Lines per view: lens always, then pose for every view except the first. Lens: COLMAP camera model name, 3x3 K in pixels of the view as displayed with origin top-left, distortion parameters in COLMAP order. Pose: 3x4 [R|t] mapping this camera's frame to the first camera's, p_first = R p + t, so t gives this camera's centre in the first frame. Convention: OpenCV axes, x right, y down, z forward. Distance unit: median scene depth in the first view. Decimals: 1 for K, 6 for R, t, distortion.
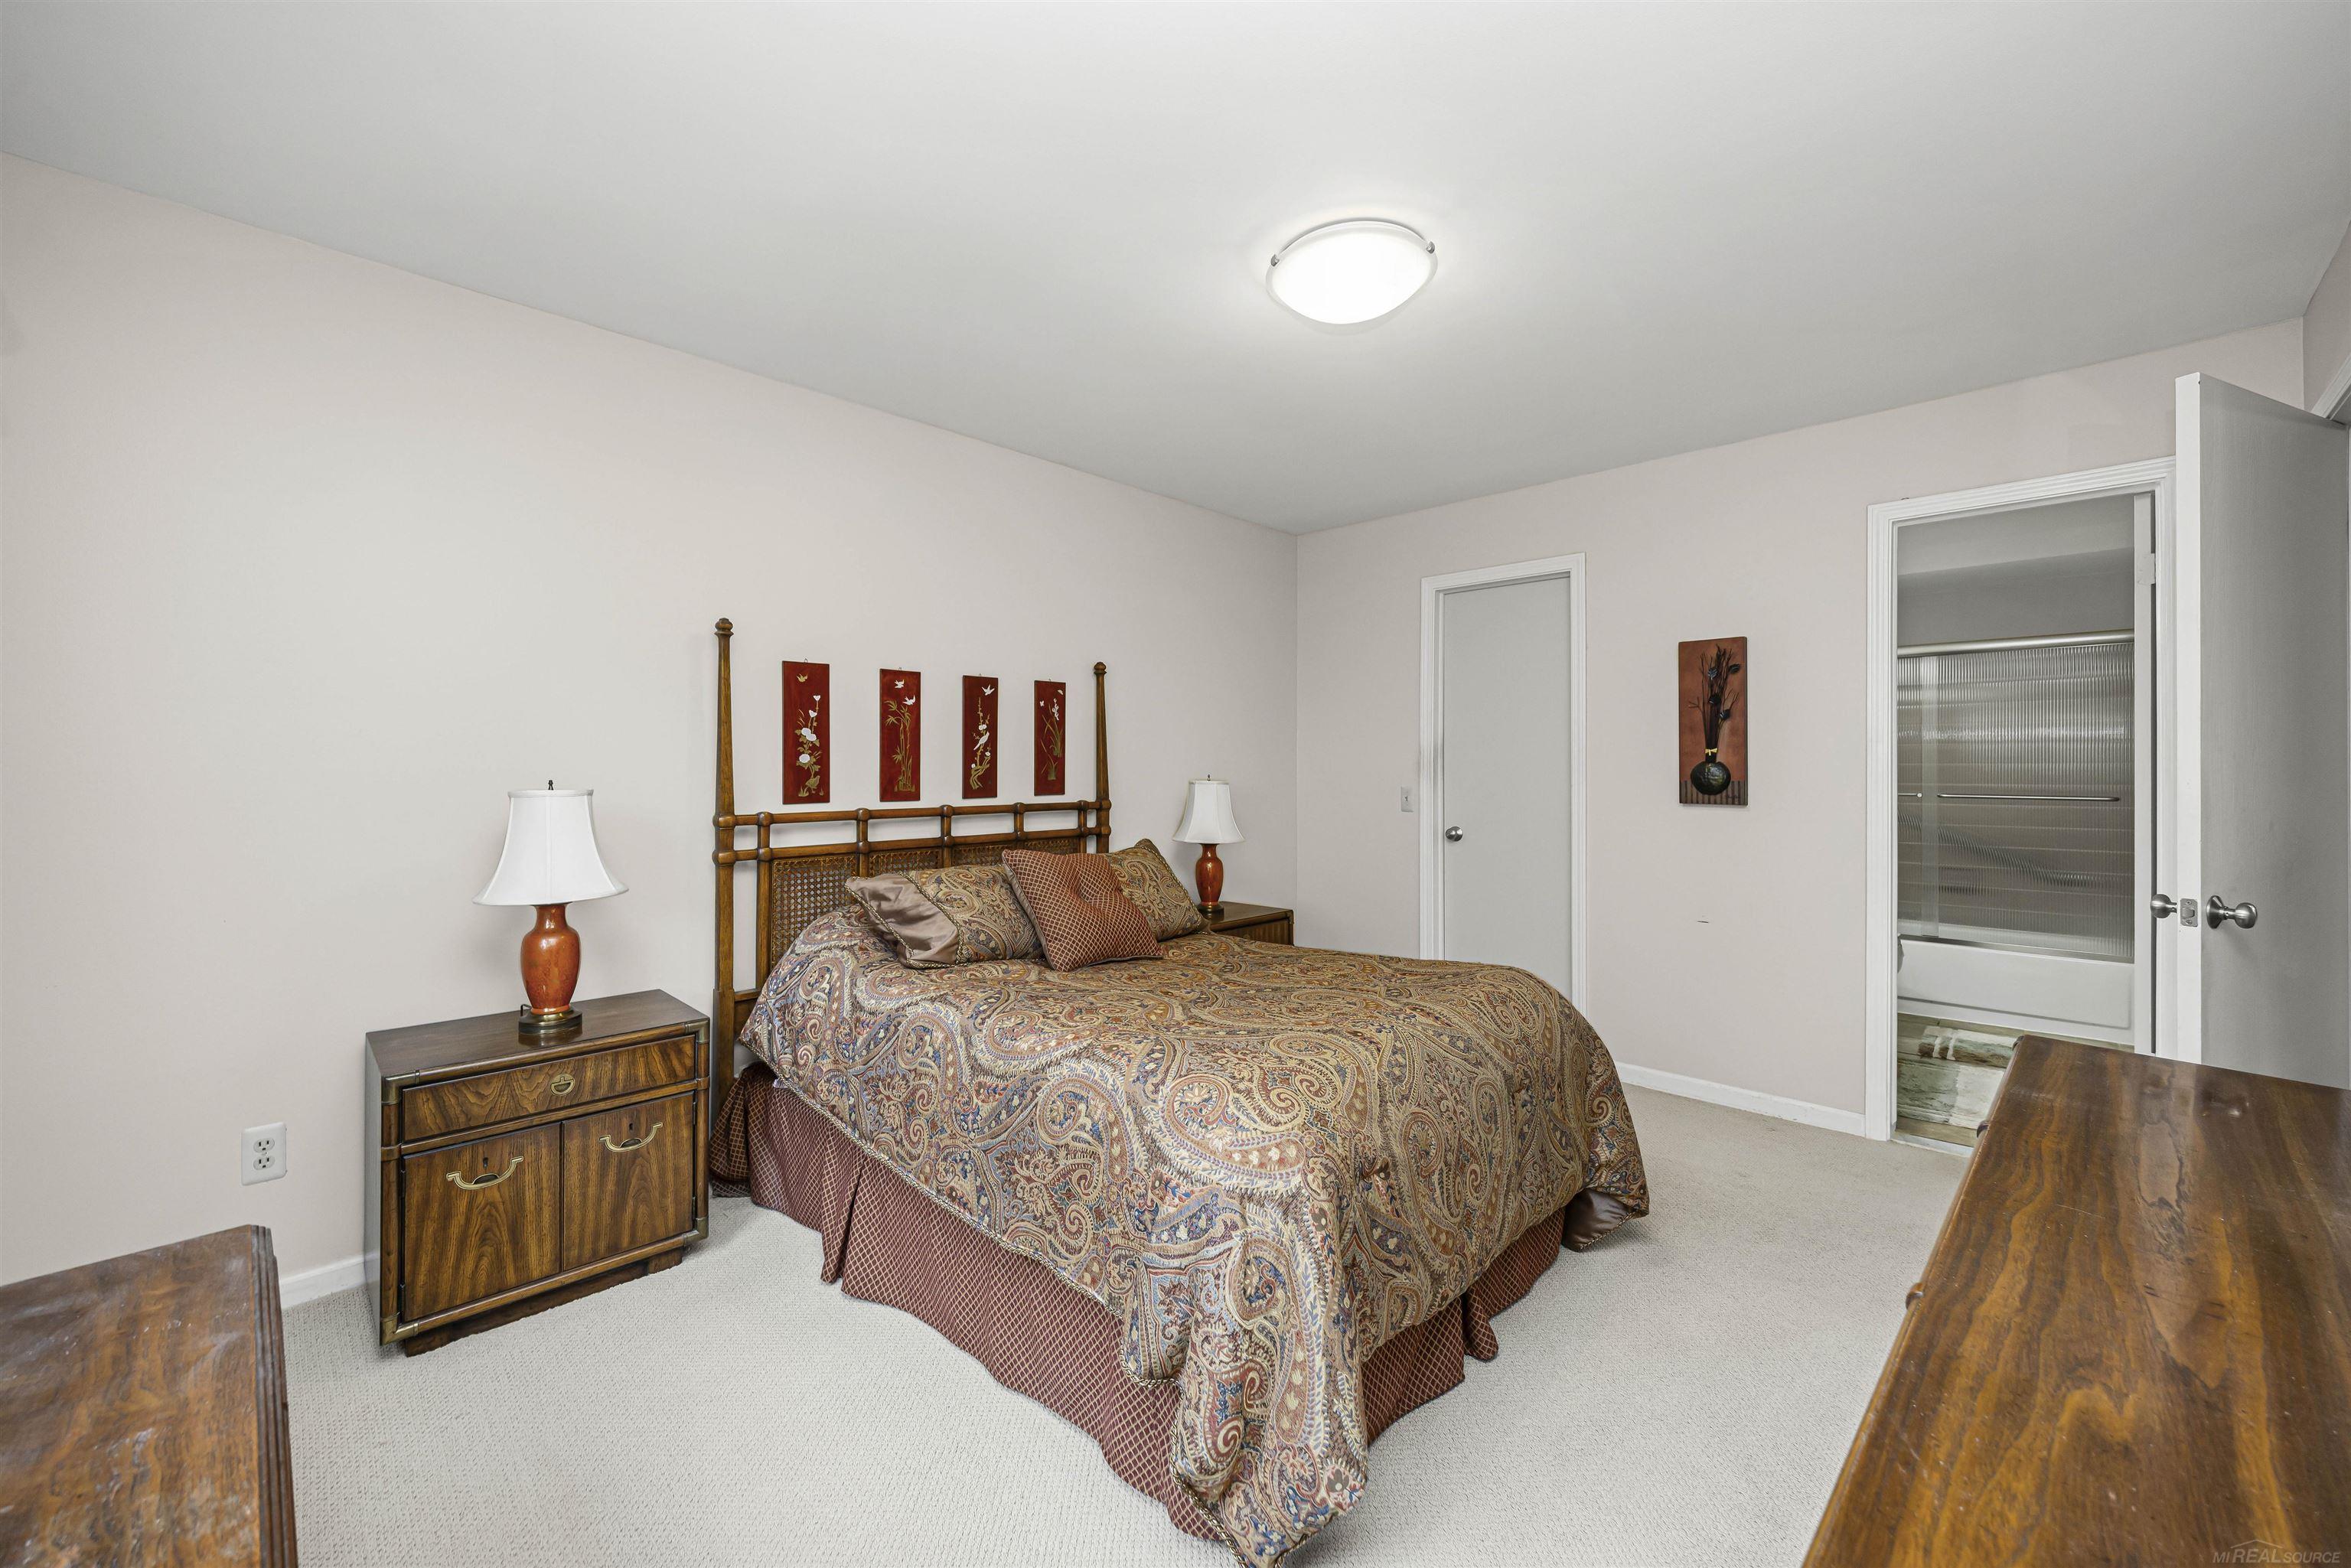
lens RADIAL K [[887.2, 0, 1170.5], [0, 887.2, 751.7], [0, 0, 1]] dist [-0.001339, -0.000111]
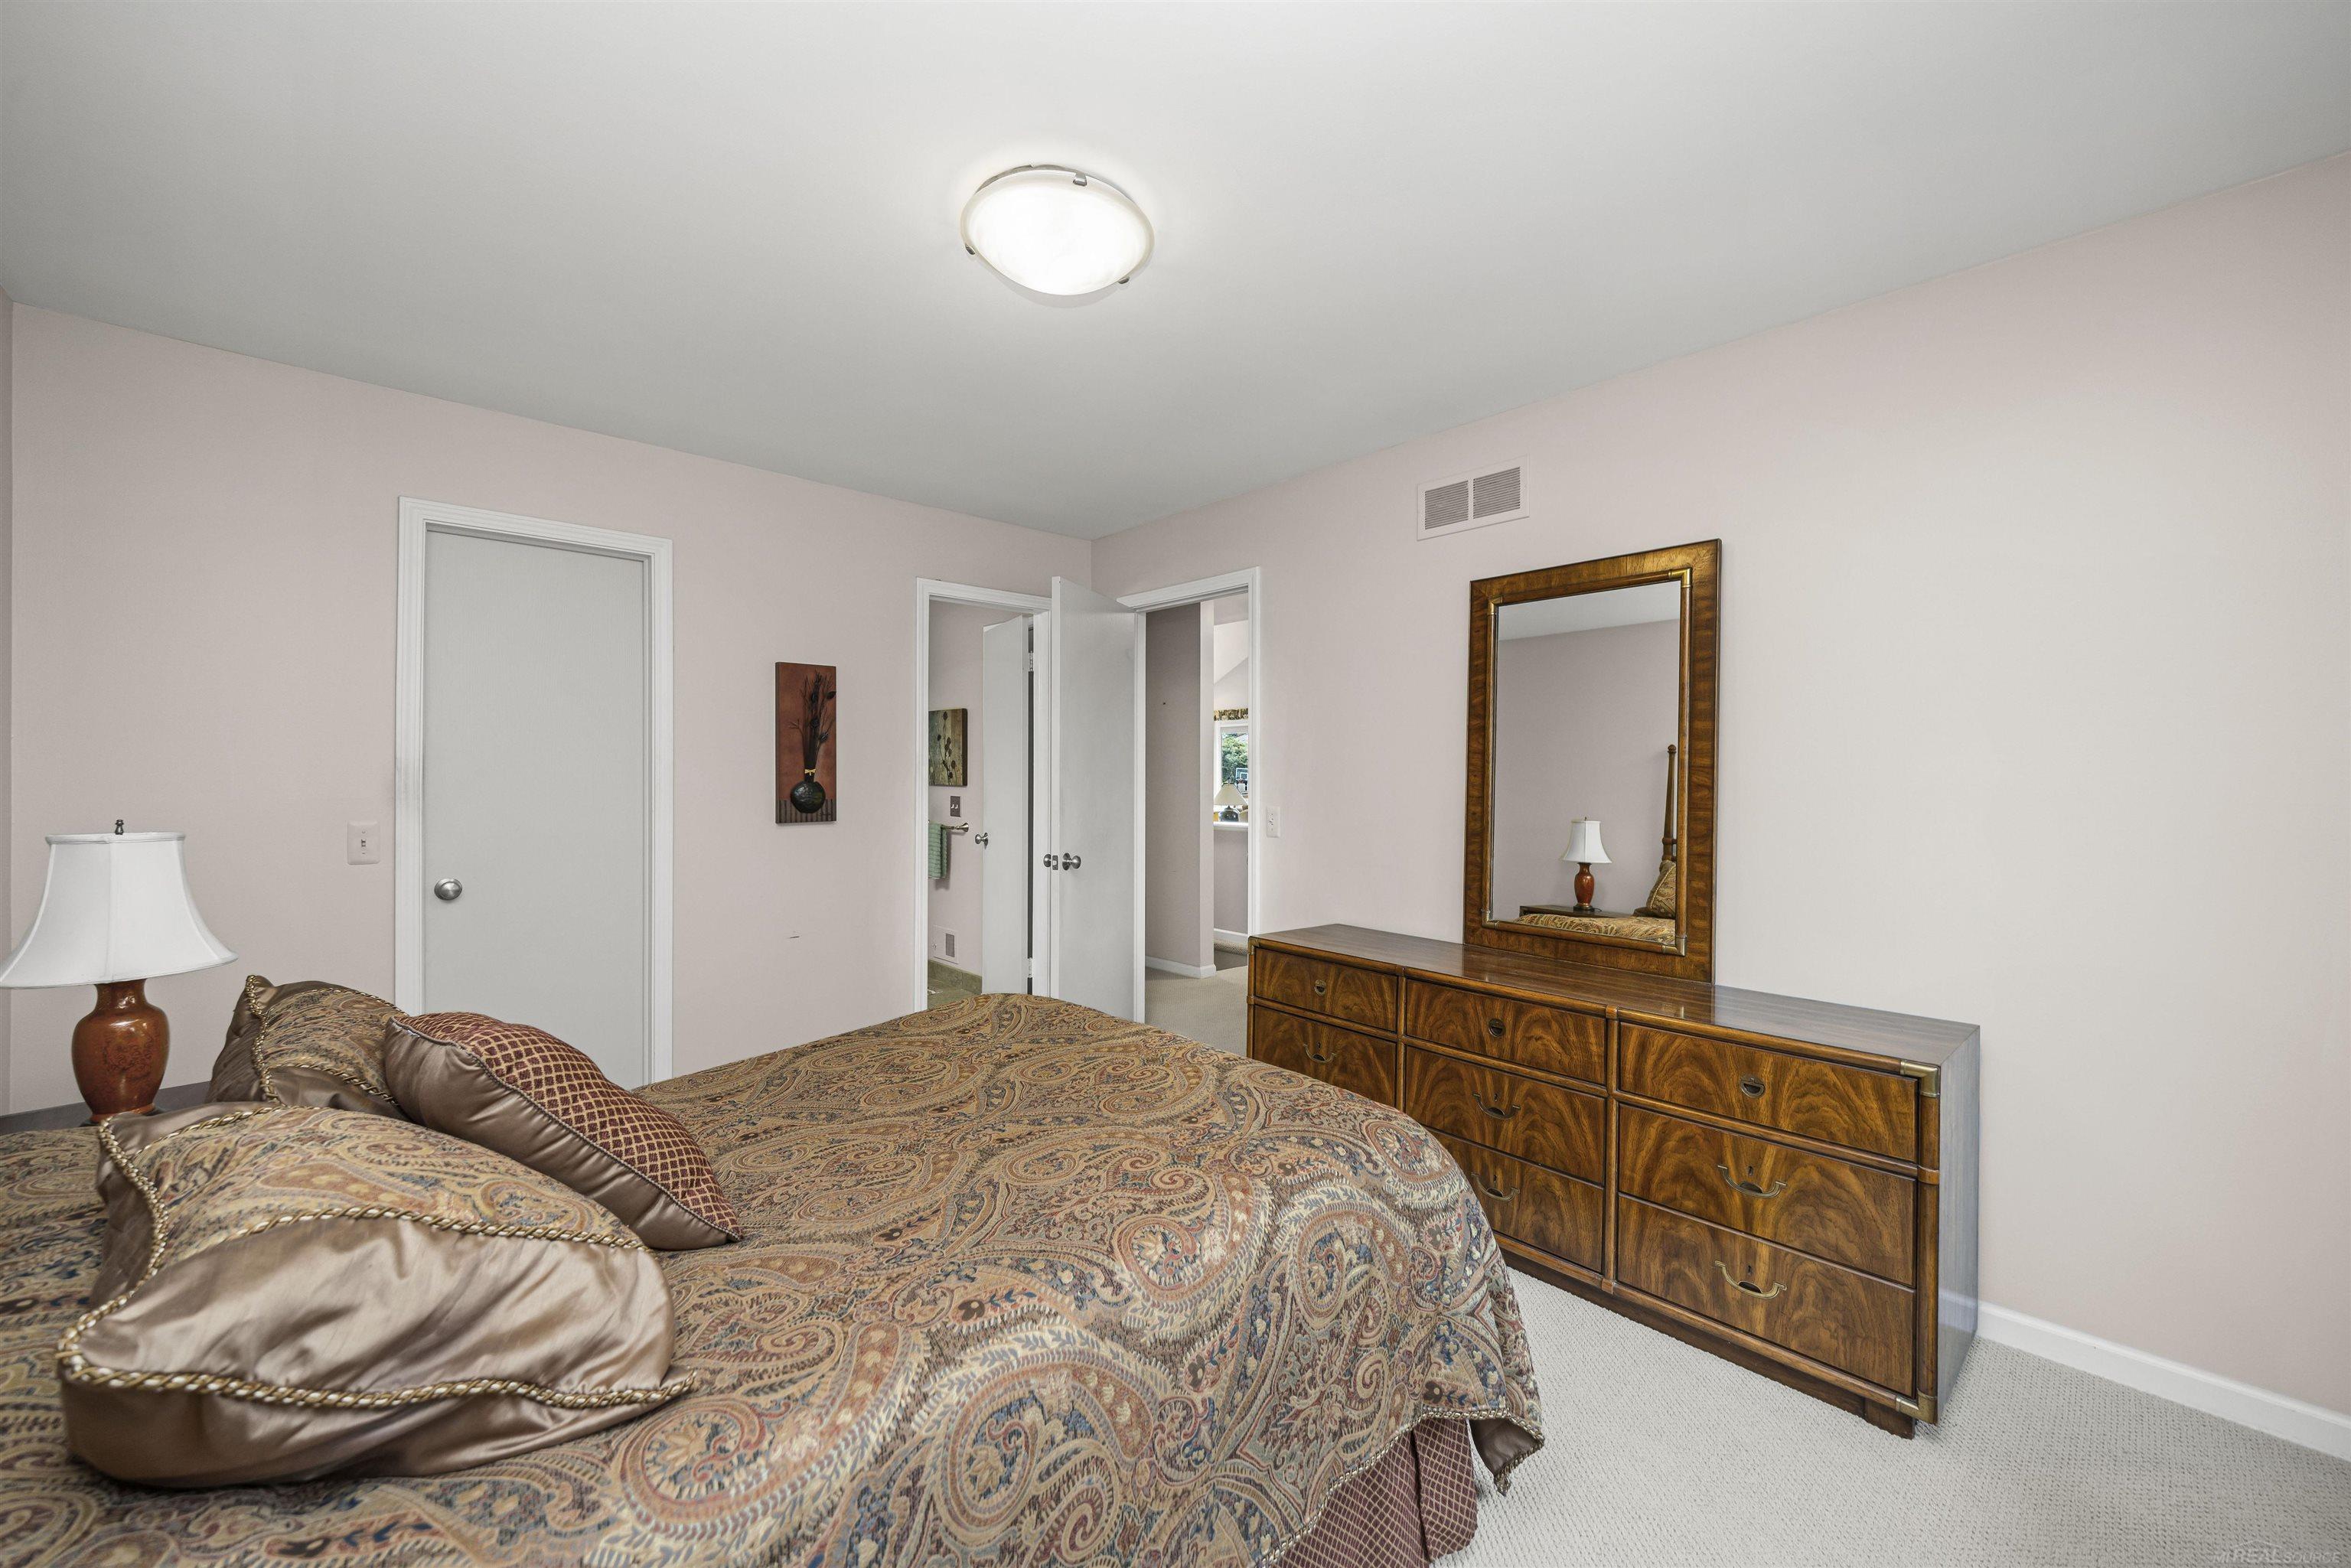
lens RADIAL K [[887.2, 0, 1176.1], [0, 887.2, 783.6], [0, 0, 1]] dist [-0.001339, -0.000111]
pose [[0.059319, -0.011000, 0.998178, -0.535834], [-0.013415, 0.999840, 0.011815, -0.005849], [-0.998149, -0.014092, 0.059162, 0.672851]]
